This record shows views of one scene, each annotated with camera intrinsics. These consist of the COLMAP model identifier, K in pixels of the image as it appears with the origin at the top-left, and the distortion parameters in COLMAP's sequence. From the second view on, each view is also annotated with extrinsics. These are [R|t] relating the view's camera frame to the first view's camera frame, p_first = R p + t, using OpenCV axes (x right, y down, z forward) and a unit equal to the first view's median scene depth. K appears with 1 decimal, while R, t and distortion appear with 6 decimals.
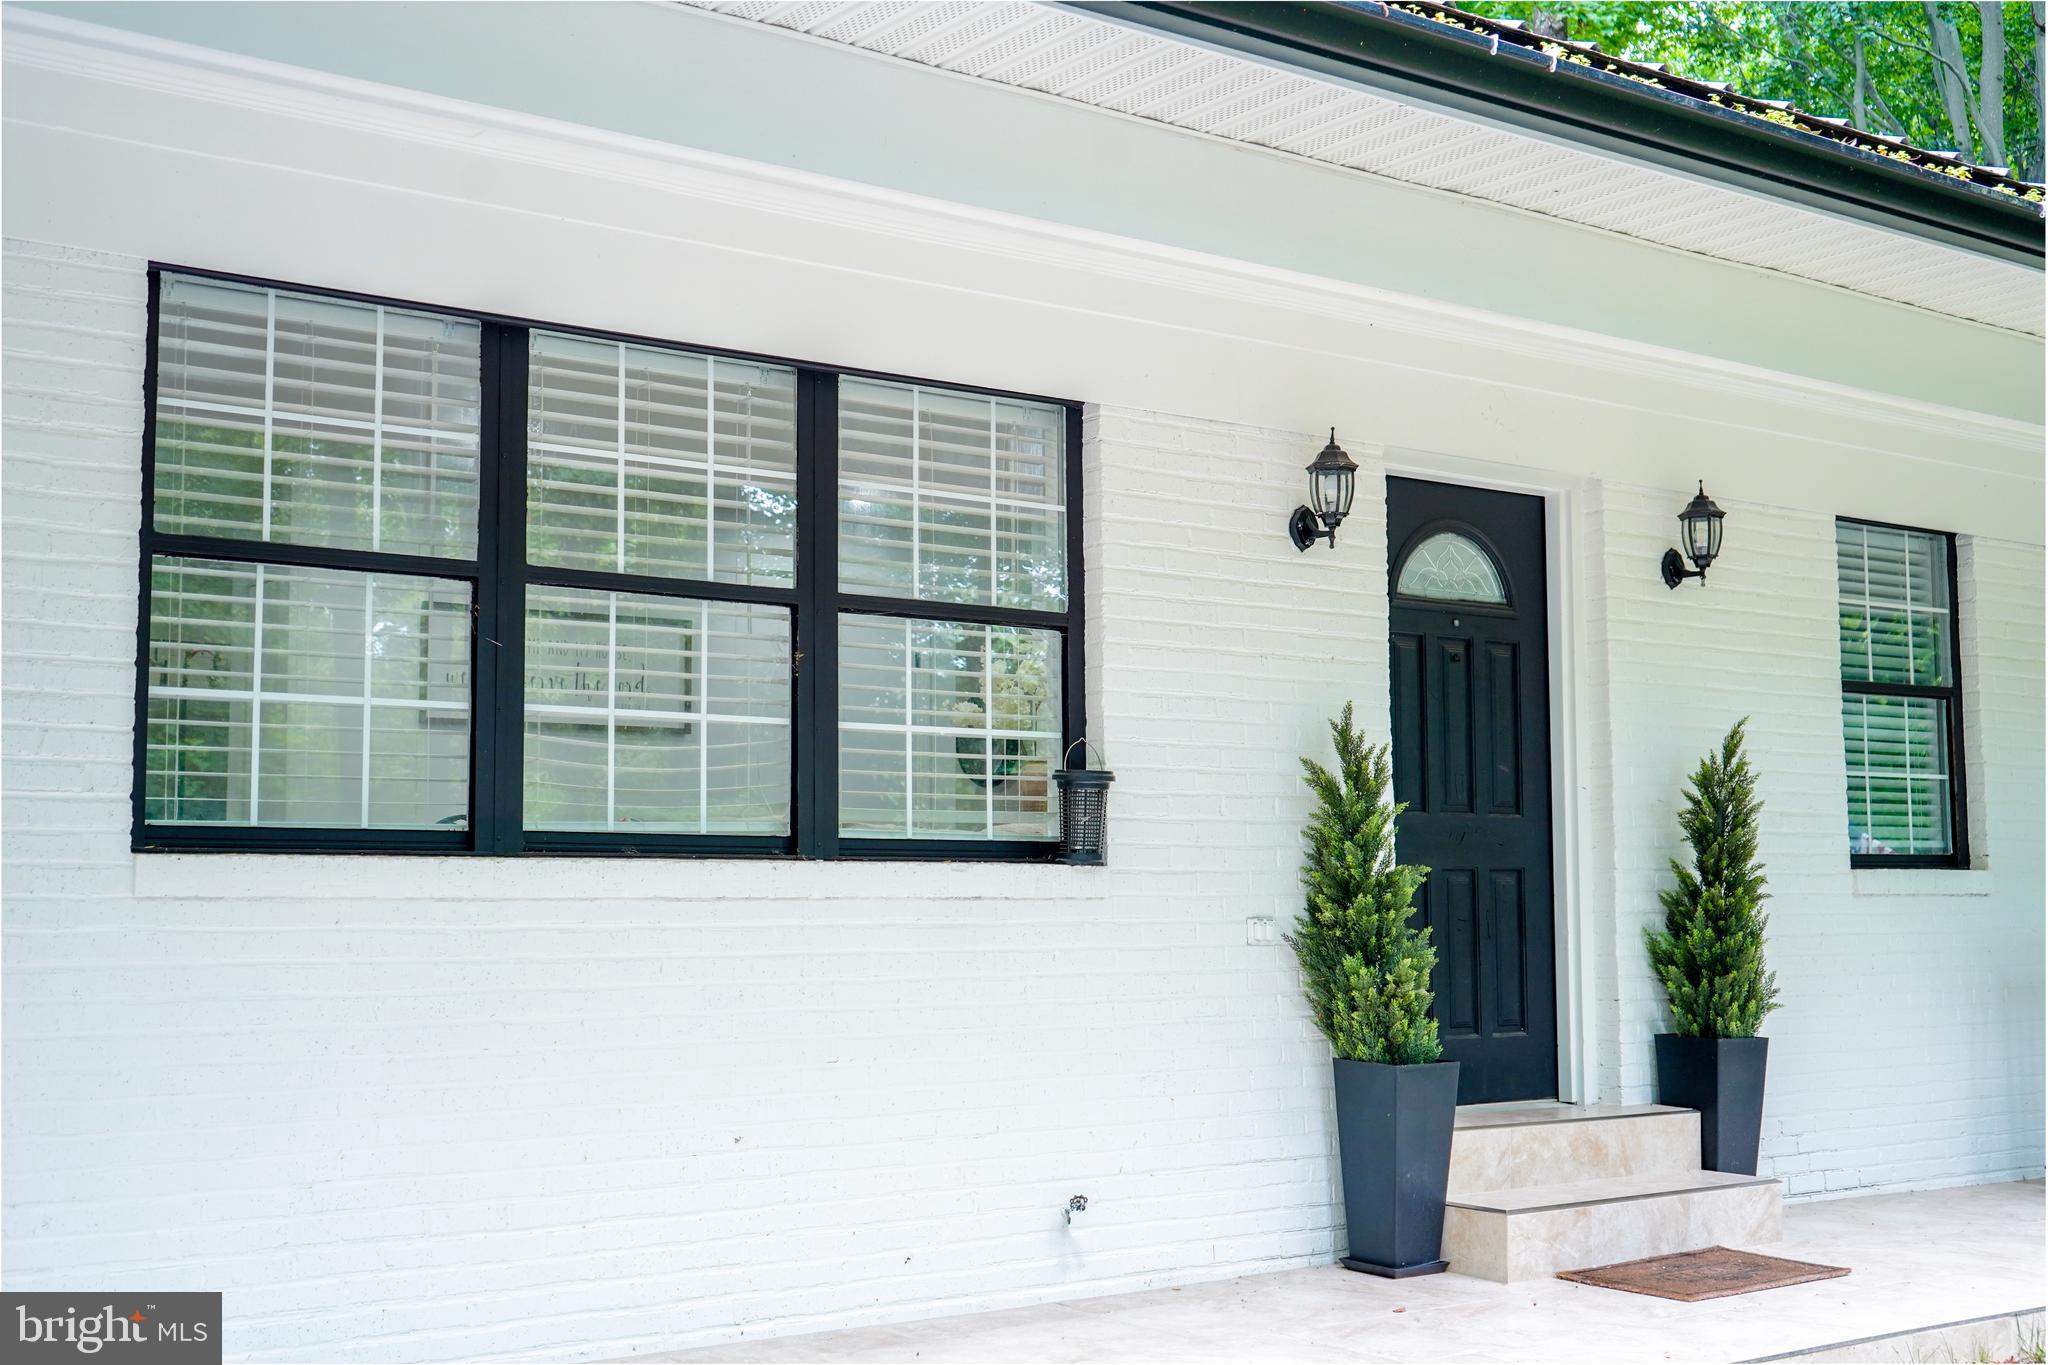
lens RADIAL K [[2480.6, 0, 1024.0], [0, 2480.6, 682.5], [0, 0, 1]] dist [0.000168, 0.000656]
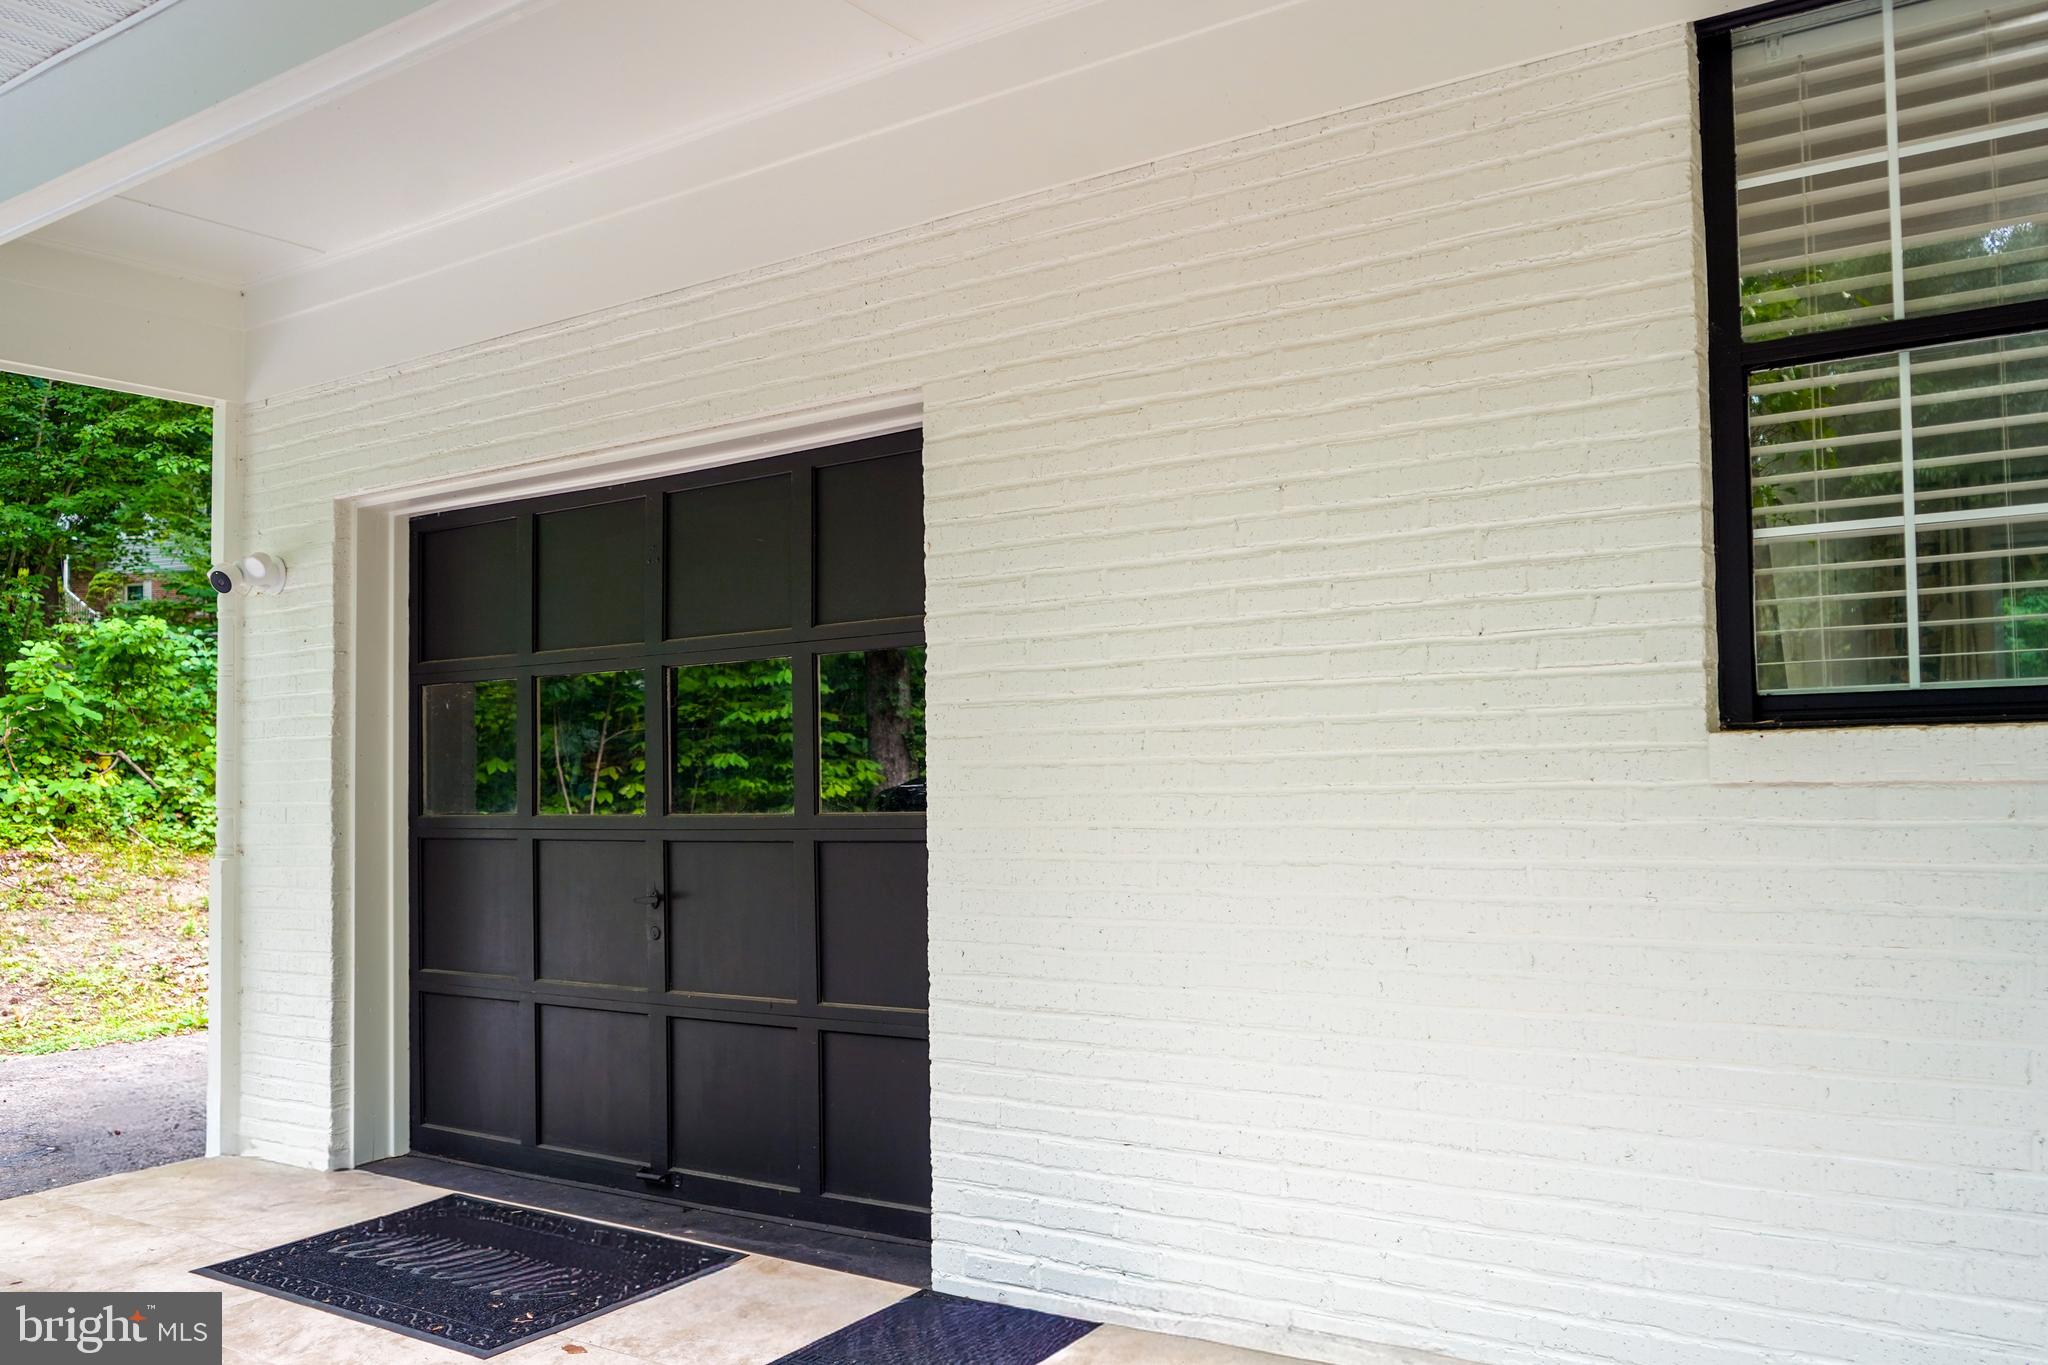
lens RADIAL K [[1624.0, 0, 1024.0], [0, 1624.0, 682.5], [0, 0, 1]] dist [-0.007084, -0.003625]
pose [[0.319570, -0.046027, -0.946444, 0.086234], [0.108419, 0.994036, -0.011733, 0.034065], [0.941340, -0.098863, 0.322654, 0.613194]]
